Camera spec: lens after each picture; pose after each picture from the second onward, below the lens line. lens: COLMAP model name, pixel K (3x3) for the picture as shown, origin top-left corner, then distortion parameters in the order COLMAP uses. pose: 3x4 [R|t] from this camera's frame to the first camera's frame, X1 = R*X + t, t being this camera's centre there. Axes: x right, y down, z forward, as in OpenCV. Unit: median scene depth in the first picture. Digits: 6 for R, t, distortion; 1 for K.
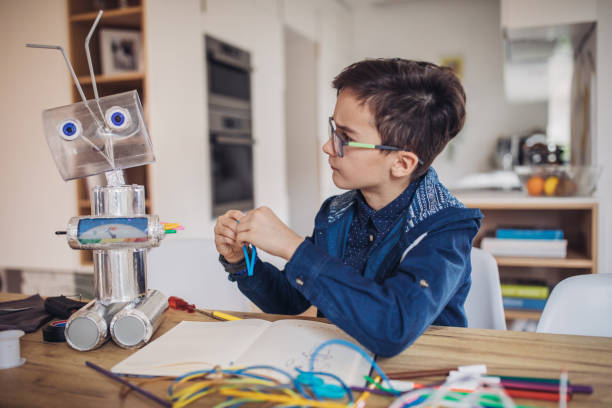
lens RADIAL K [[586.2, 0, 308.2], [0, 586.2, 203.7], [0, 0, 1]] dist [0.004052, -0.005714]
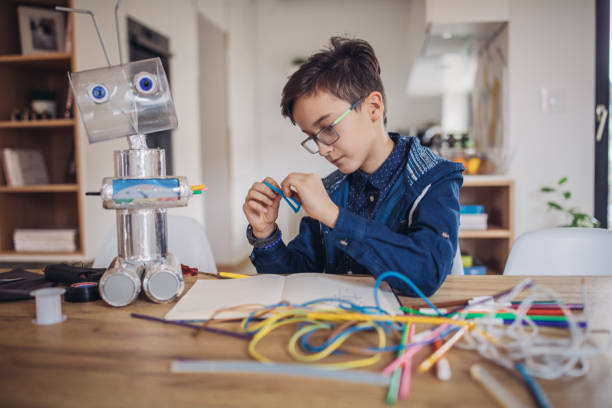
lens RADIAL K [[586.2, 0, 308.2], [0, 586.2, 203.7], [0, 0, 1]] dist [0.004052, -0.005714]
pose [[0.980594, -0.013946, 0.195550, -0.231285], [0.012594, 0.999887, 0.008155, 0.058712], [-0.195642, -0.005534, 0.980660, -0.071185]]
